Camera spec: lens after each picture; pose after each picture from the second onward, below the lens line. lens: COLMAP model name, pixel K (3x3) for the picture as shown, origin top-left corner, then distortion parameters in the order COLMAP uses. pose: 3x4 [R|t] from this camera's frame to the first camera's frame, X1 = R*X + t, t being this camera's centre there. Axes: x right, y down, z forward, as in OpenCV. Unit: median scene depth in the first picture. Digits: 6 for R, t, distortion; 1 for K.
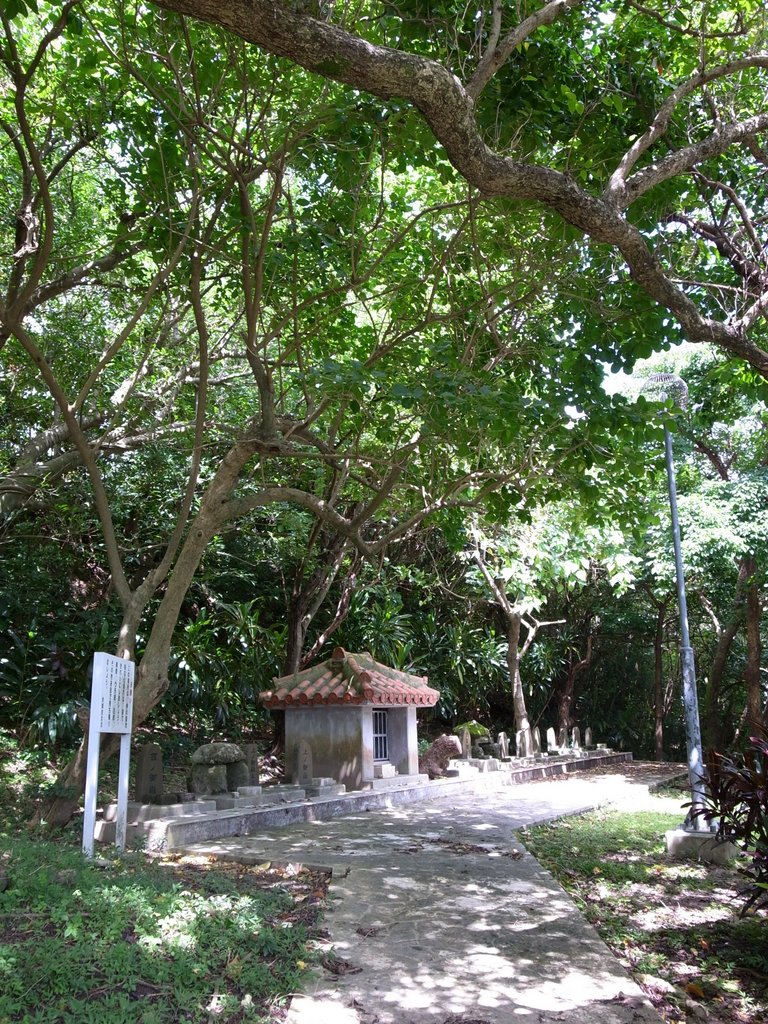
lens RADIAL K [[833.8, 0, 386.0], [0, 833.8, 516.2], [0, 0, 1]] dist [-0.065179, -0.001619]
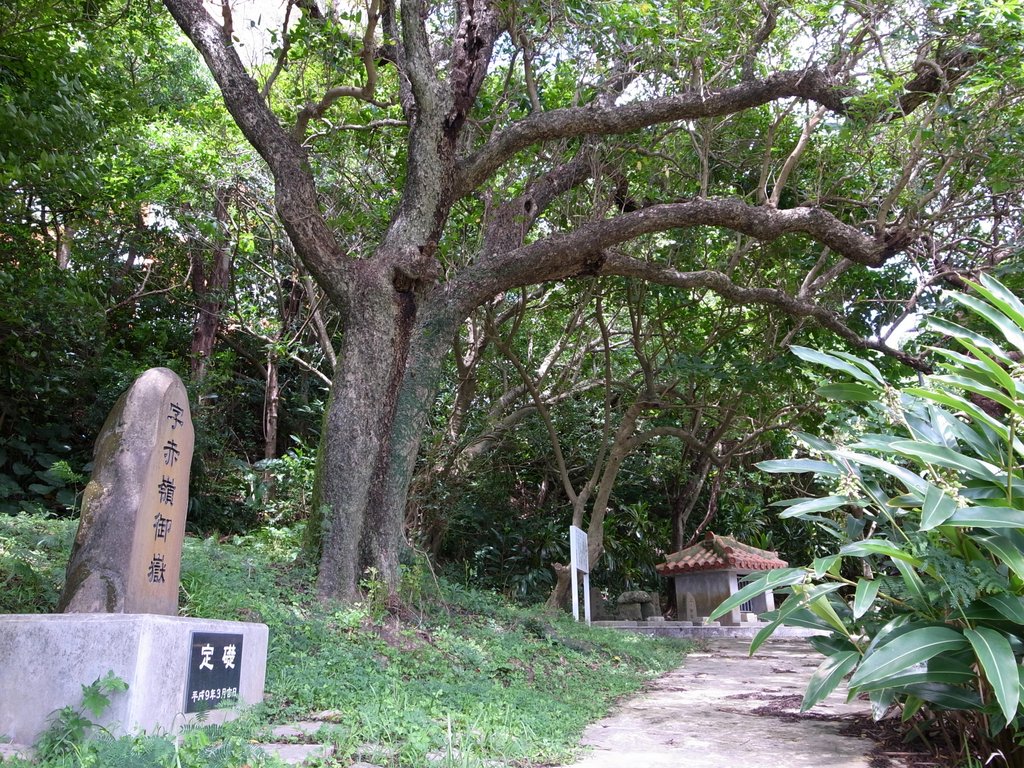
lens RADIAL K [[833.8, 0, 519.1], [0, 833.8, 381.6], [0, 0, 1]] dist [-0.065179, -0.001619]
pose [[0.957195, -0.090771, -0.274843, 0.045506], [0.073147, 0.994592, -0.073729, -0.015823], [0.280049, 0.050469, 0.958658, -0.466832]]
